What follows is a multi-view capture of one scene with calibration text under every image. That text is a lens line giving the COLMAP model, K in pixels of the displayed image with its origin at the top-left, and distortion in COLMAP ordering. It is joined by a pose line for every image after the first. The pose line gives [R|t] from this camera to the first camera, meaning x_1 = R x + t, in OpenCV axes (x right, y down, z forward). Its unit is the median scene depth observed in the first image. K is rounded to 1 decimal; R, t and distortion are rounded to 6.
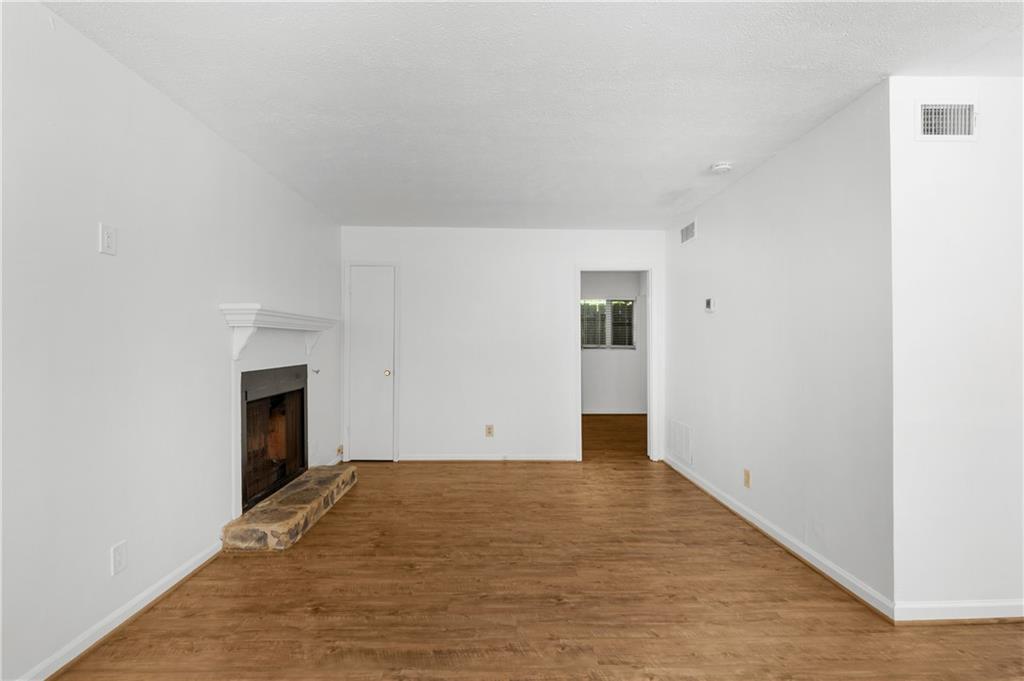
lens RADIAL K [[478.0, 0, 512.6], [0, 478.0, 339.8], [0, 0, 1]] dist [-0.006154, -0.000540]
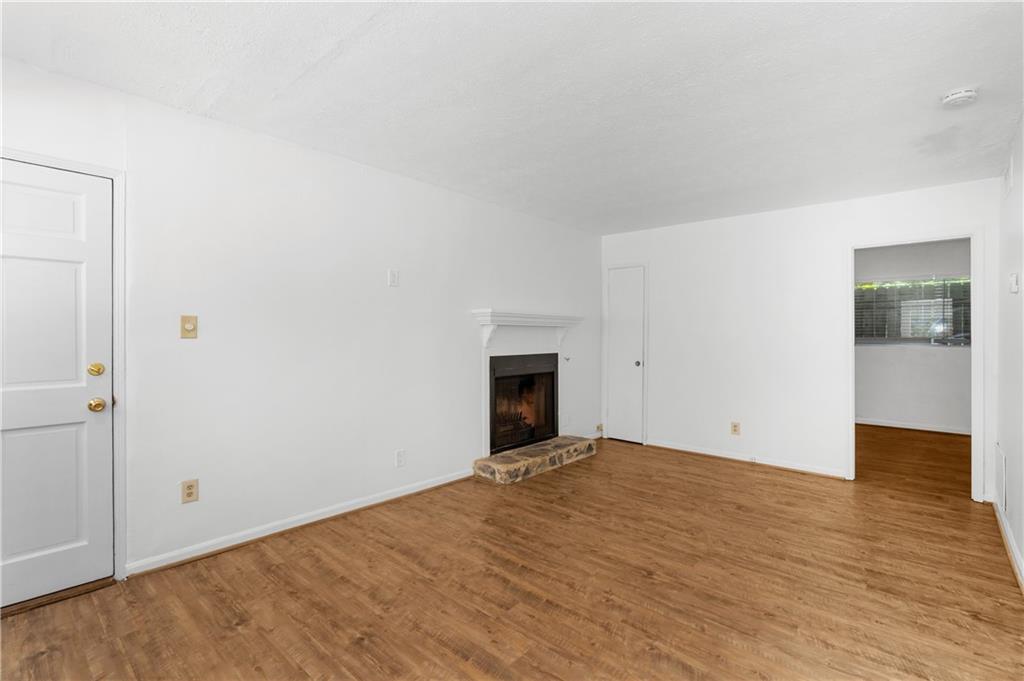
lens RADIAL K [[478.0, 0, 514.0], [0, 478.0, 336.5], [0, 0, 1]] dist [-0.006154, -0.000540]
pose [[0.727768, 0.003360, -0.685815, 0.470844], [0.001748, 0.999976, 0.006754, -0.001005], [0.685821, -0.006115, 0.727744, 0.004879]]
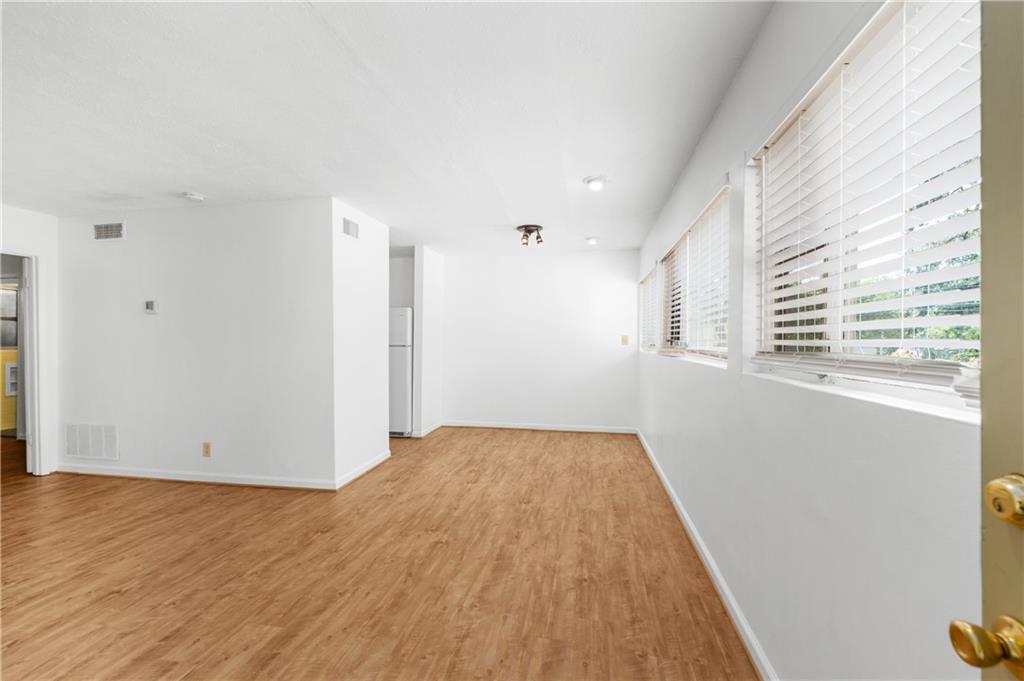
lens RADIAL K [[412.7, 0, 519.4], [0, 412.7, 344.5], [0, 0, 1]] dist [-0.007630, 0.000284]
pose [[0.192885, -0.013189, 0.981133, -0.456897], [-0.005572, 0.999879, 0.014536, -0.007050], [-0.981206, -0.008270, 0.192788, -0.015043]]
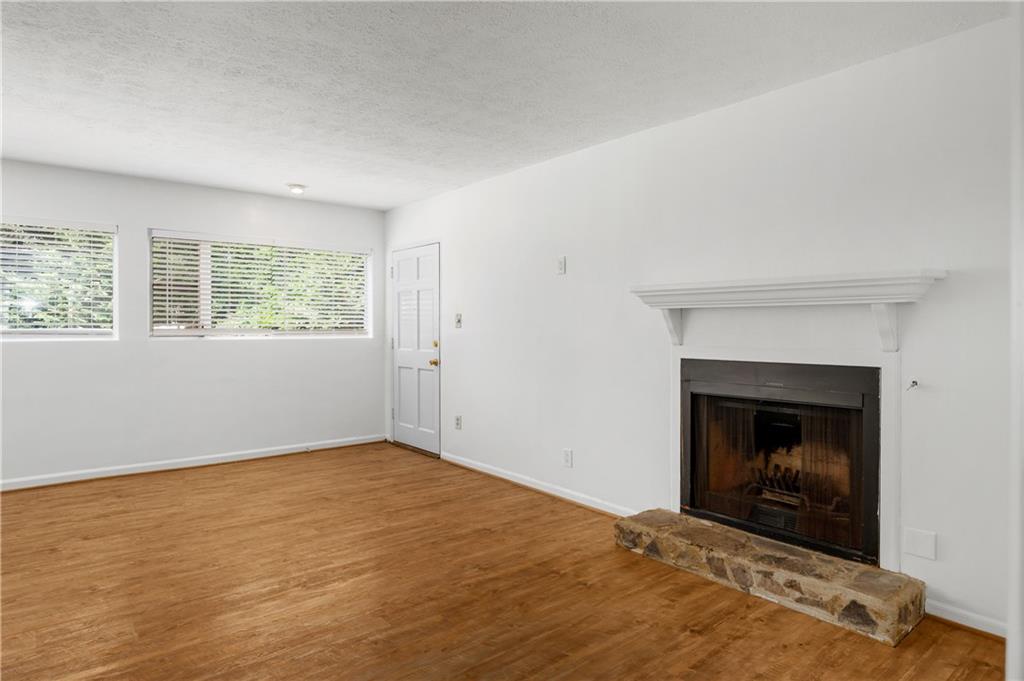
lens RADIAL K [[588.1, 0, 514.4], [0, 588.1, 333.0], [0, 0, 1]] dist [-0.016436, -0.000087]
pose [[-0.788426, 0.001419, -0.615128, 0.381160], [-0.001715, 0.999988, 0.004505, 0.014817], [0.615128, 0.004607, -0.788414, 1.696550]]
